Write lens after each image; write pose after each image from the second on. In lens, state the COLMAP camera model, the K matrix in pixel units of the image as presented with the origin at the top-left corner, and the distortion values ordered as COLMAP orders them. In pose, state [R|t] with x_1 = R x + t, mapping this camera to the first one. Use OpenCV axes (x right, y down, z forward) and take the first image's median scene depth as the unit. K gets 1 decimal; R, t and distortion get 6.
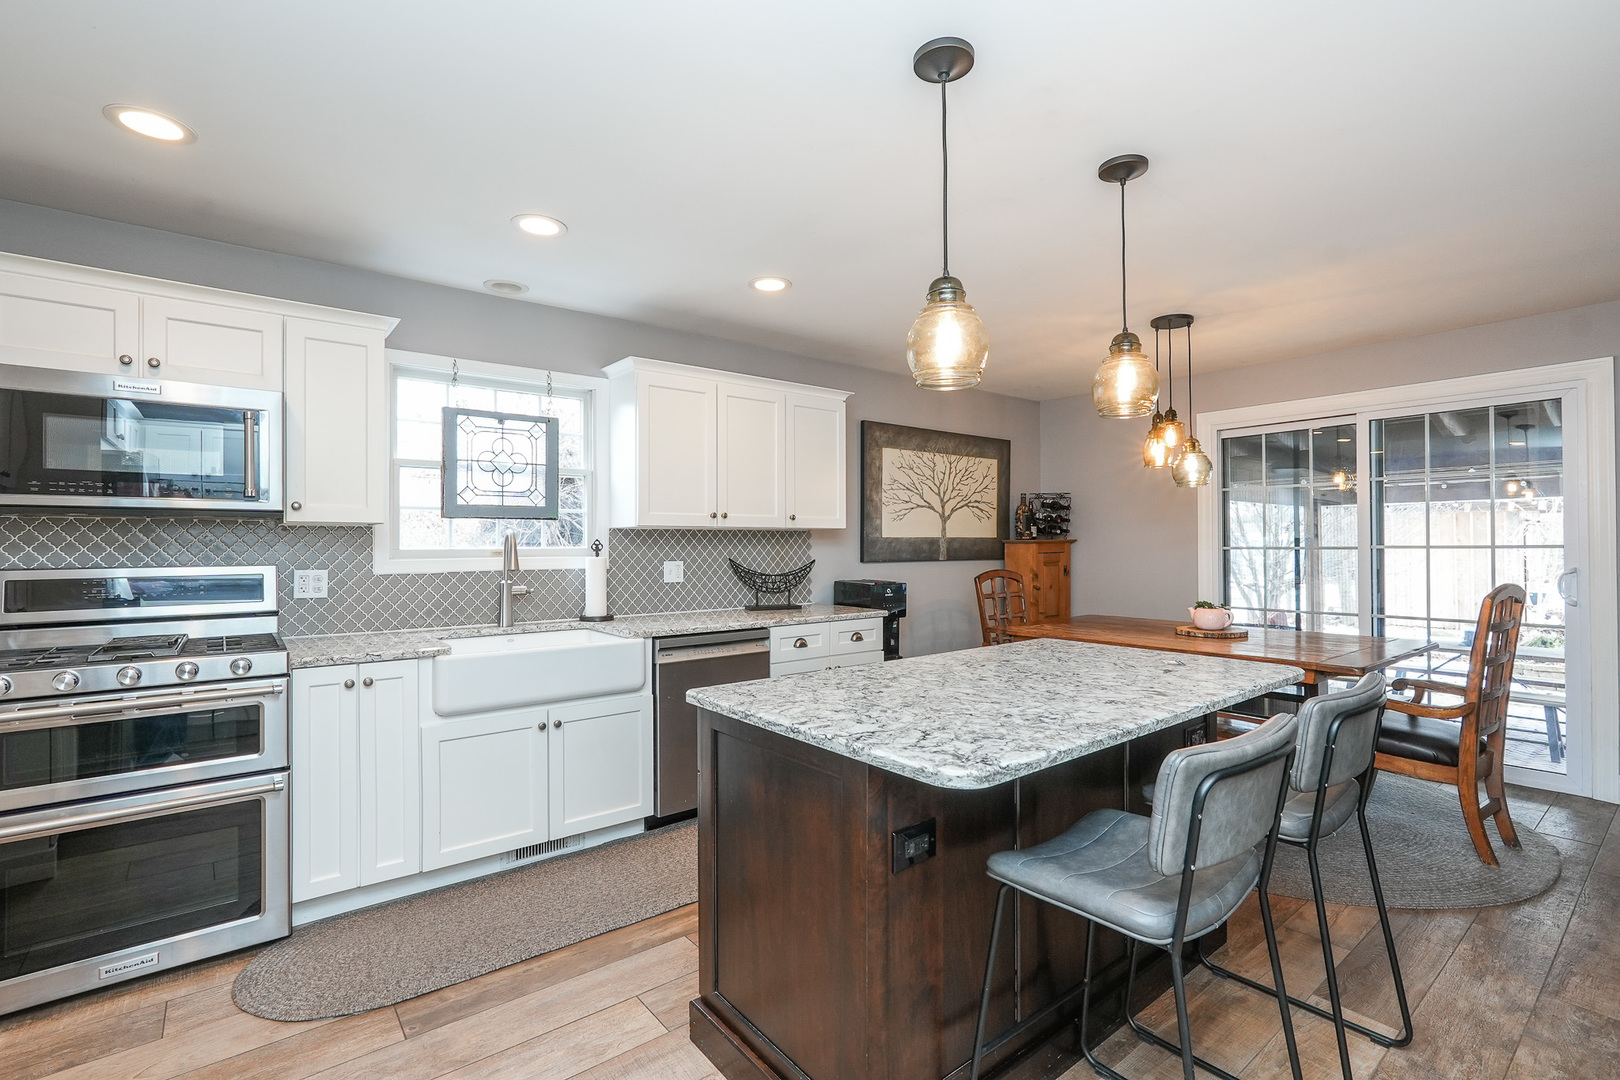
lens RADIAL K [[735.9, 0, 810.5], [0, 735.9, 536.9], [0, 0, 1]] dist [-0.010741, 0.003233]
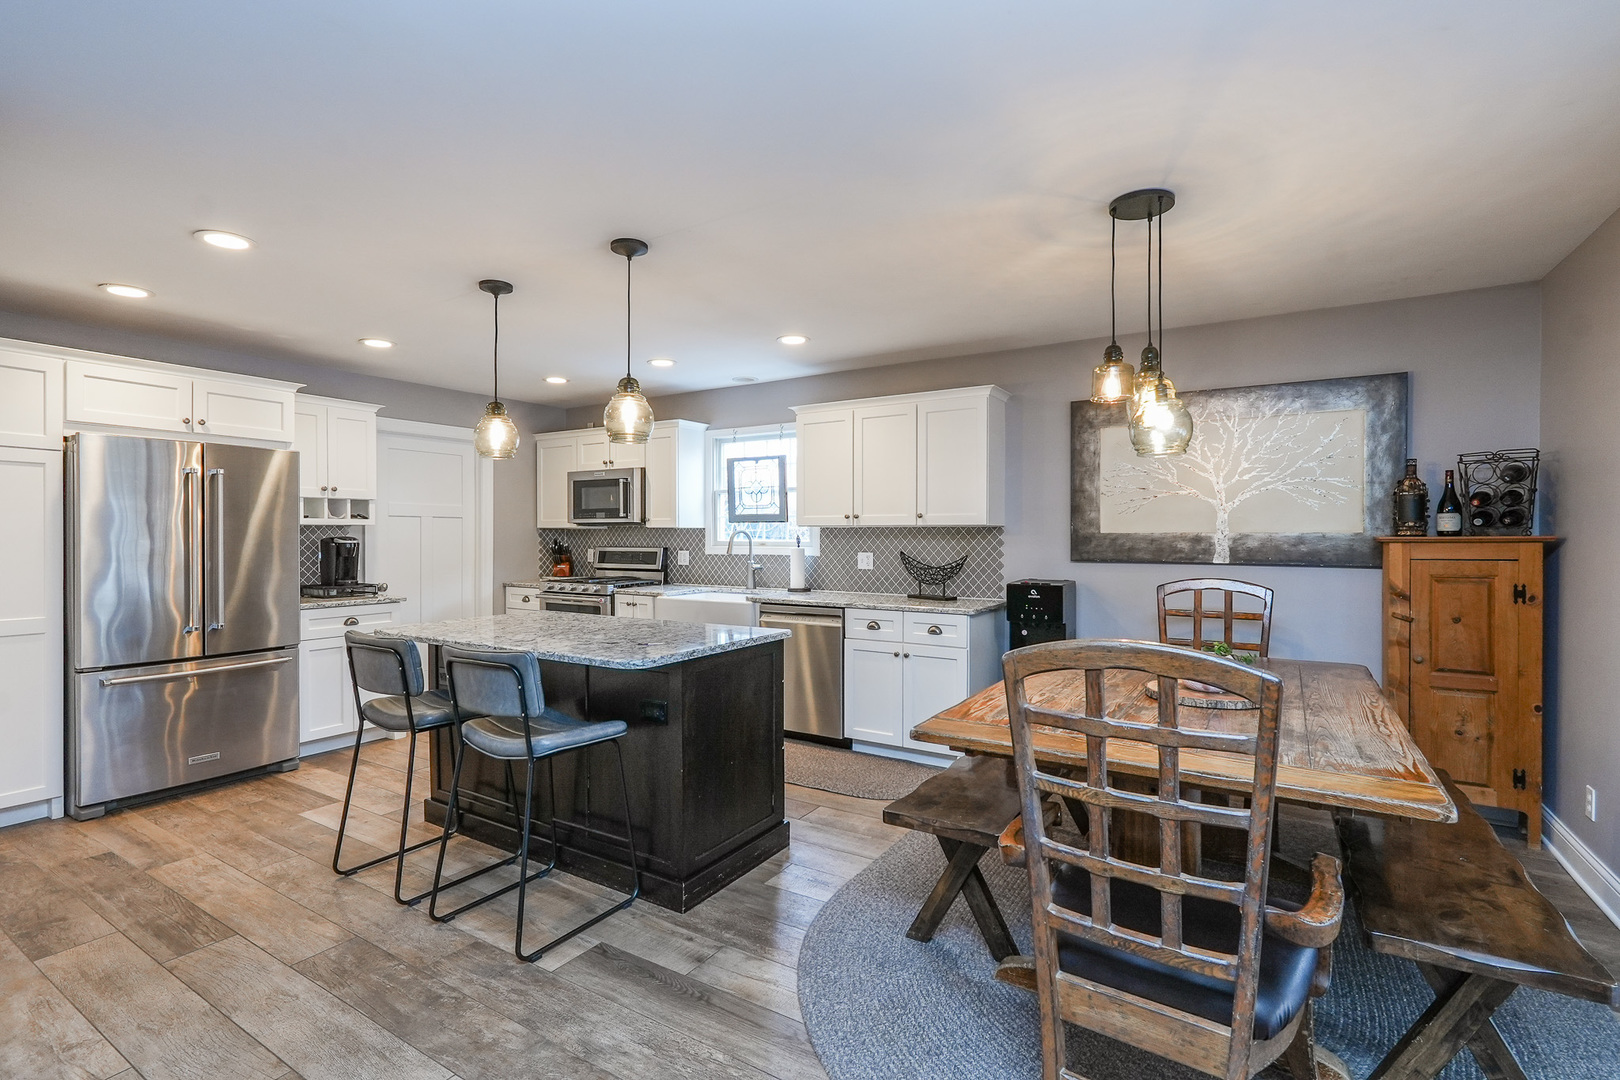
lens RADIAL K [[735.9, 0, 808.7], [0, 735.9, 538.6], [0, 0, 1]] dist [-0.010741, 0.003233]
pose [[0.339900, 0.010103, -0.940407, 1.097792], [0.007837, 0.999877, 0.013575, -0.010035], [0.940429, -0.011984, 0.339779, 0.540923]]
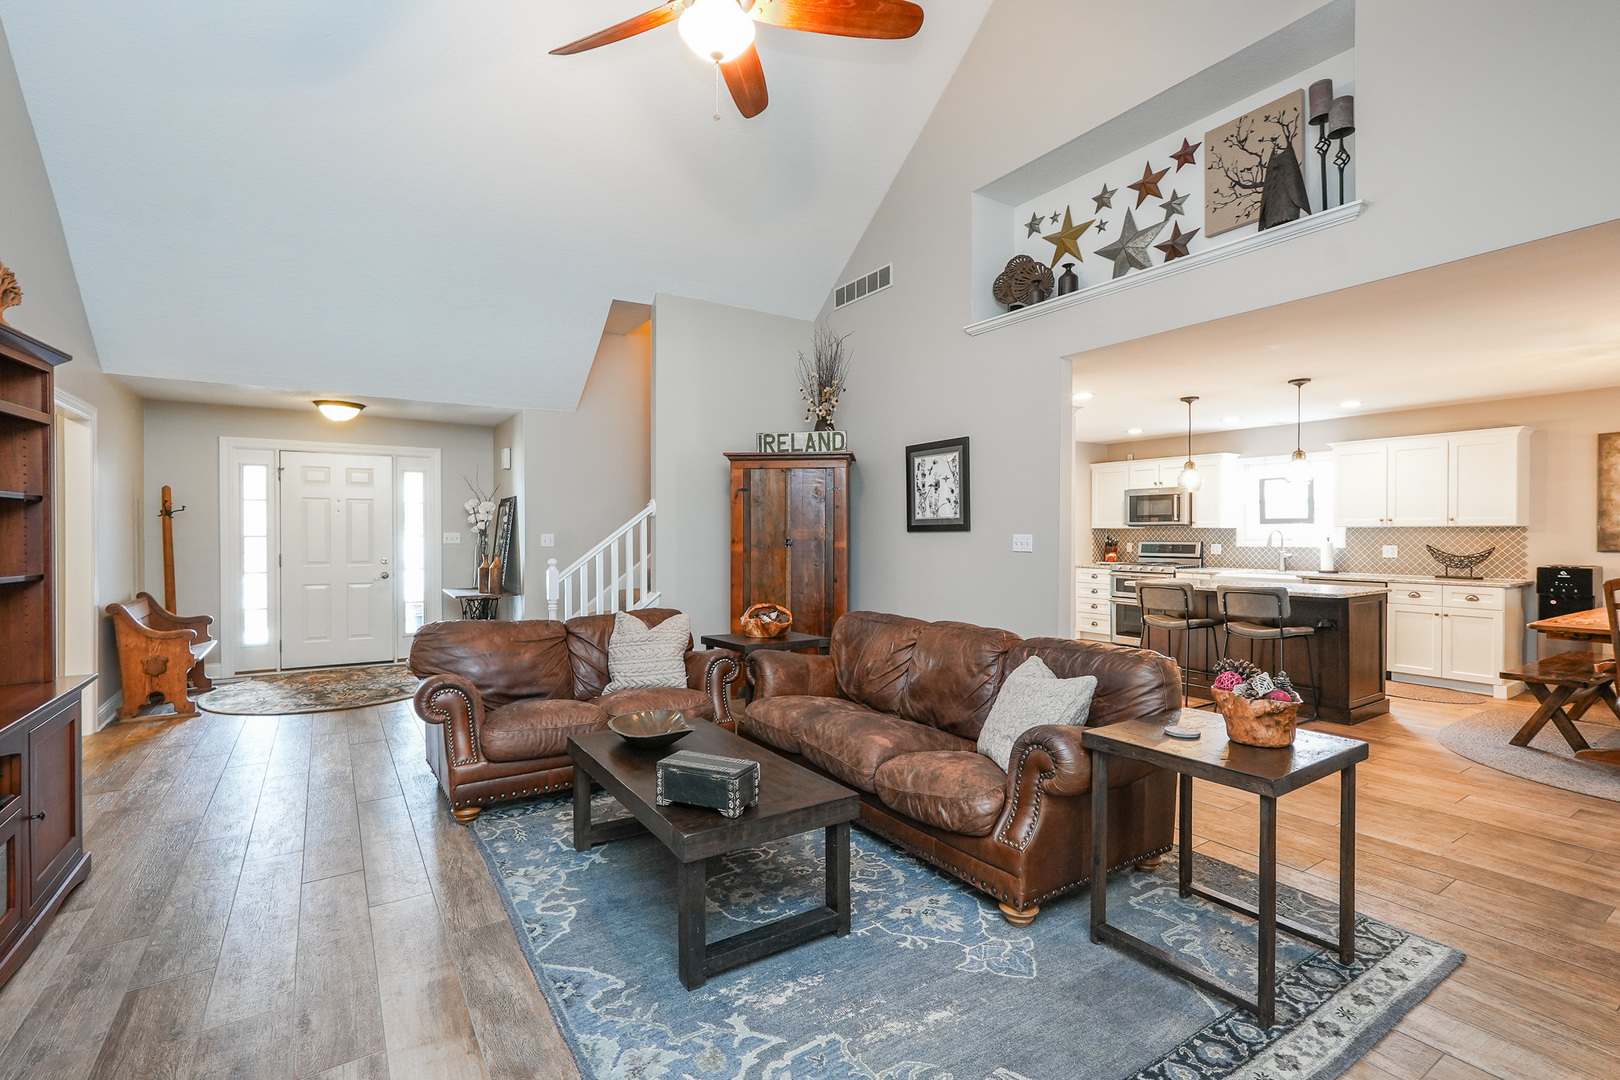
lens RADIAL K [[735.9, 0, 813.0], [0, 735.9, 543.1], [0, 0, 1]] dist [-0.010741, 0.003233]
pose [[-0.079961, 0.019077, -0.996615, 1.867561], [0.013143, 0.999750, 0.018083, -0.024694], [0.996711, -0.011653, -0.080192, -0.253939]]
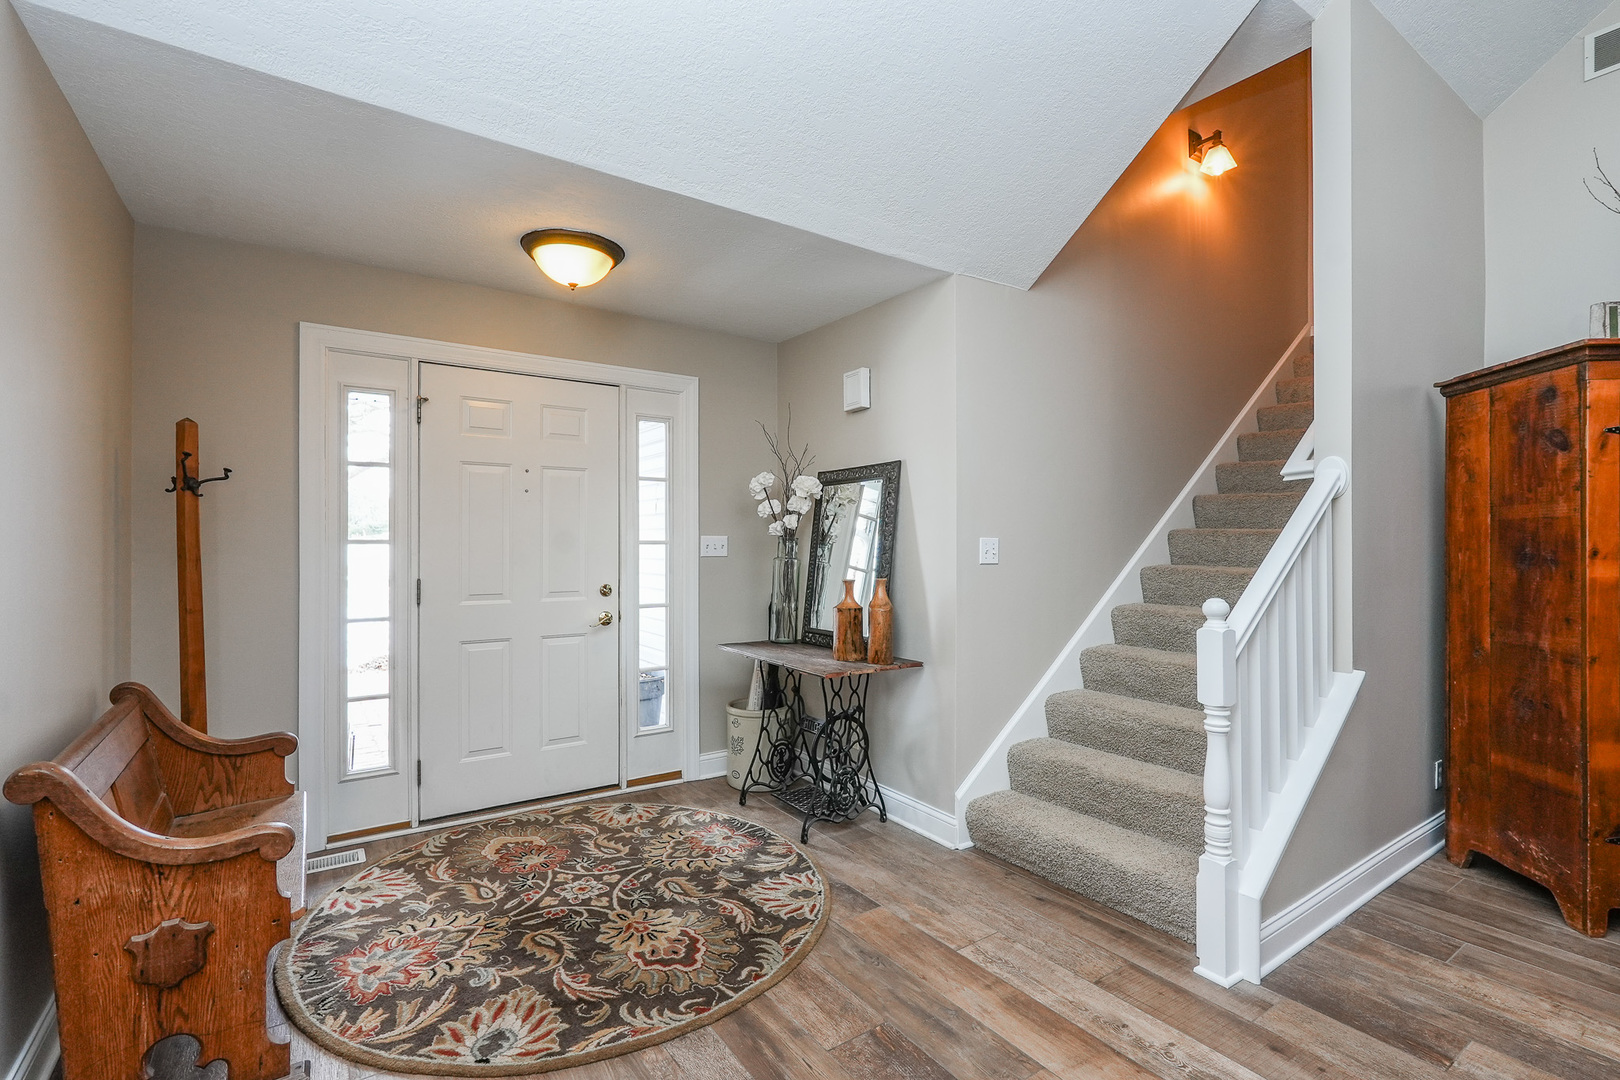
lens RADIAL K [[735.9, 0, 817.5], [0, 735.9, 542.3], [0, 0, 1]] dist [-0.010741, 0.003233]
pose [[-0.054361, 0.004809, -0.998510, 0.927277], [0.014560, 0.999886, 0.004023, -0.021673], [0.998415, -0.014319, -0.054424, -1.281518]]
